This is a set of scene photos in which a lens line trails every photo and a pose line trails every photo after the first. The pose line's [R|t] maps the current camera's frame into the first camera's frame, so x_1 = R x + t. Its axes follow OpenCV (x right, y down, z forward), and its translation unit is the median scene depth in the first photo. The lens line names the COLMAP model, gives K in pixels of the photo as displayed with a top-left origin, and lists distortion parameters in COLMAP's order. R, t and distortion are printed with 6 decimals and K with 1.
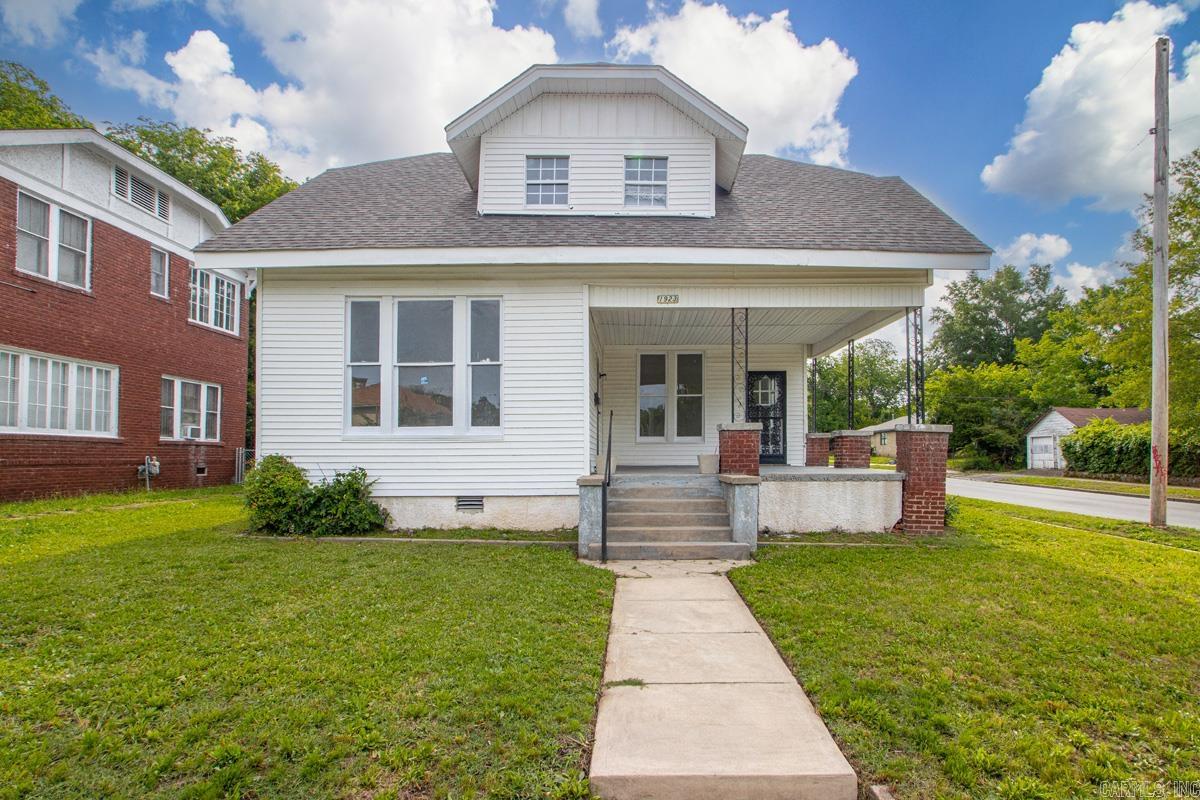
lens RADIAL K [[656.3, 0, 640.1], [0, 656.3, 436.4], [0, 0, 1]] dist [0.005147, 0.000662]
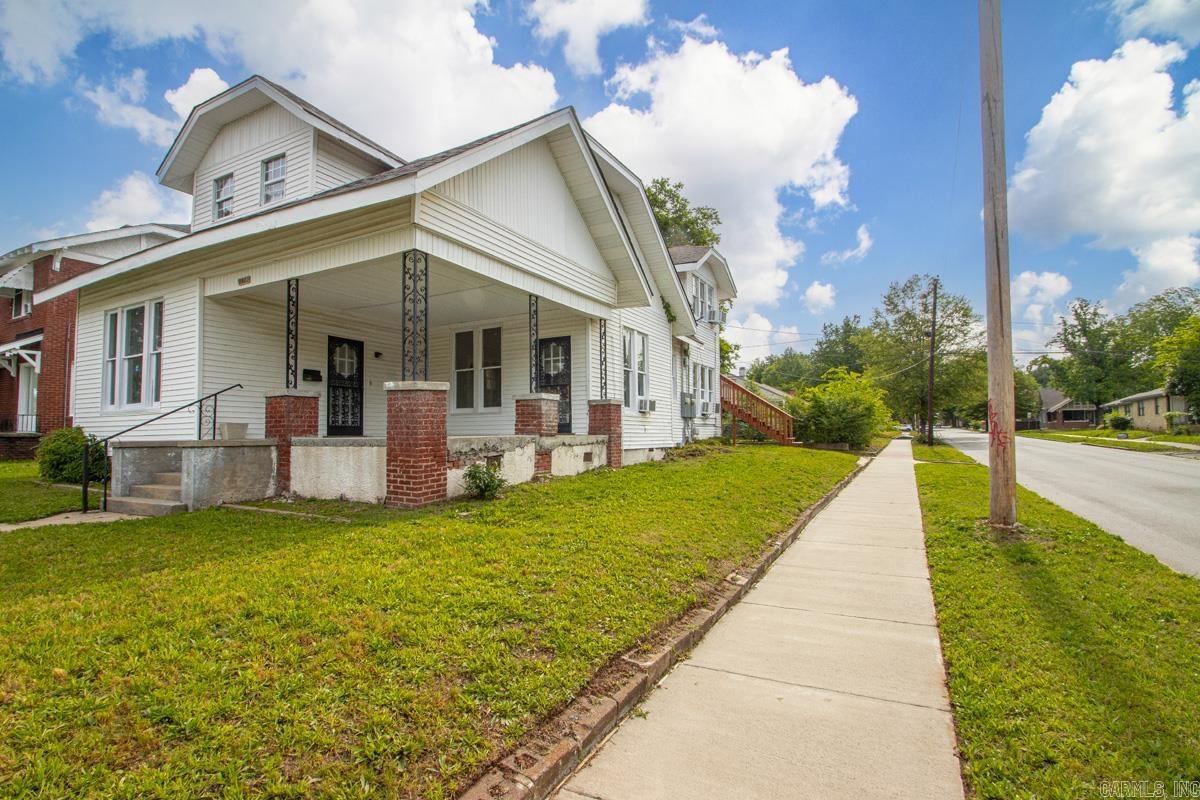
lens RADIAL K [[575.5, 0, 596.1], [0, 575.5, 402.8], [0, 0, 1]] dist [-0.000105, -0.000938]
pose [[0.869911, -0.034957, -0.491968, 1.004871], [0.021965, 0.999241, -0.032163, 0.039258], [0.492719, 0.017173, 0.870019, 0.445916]]
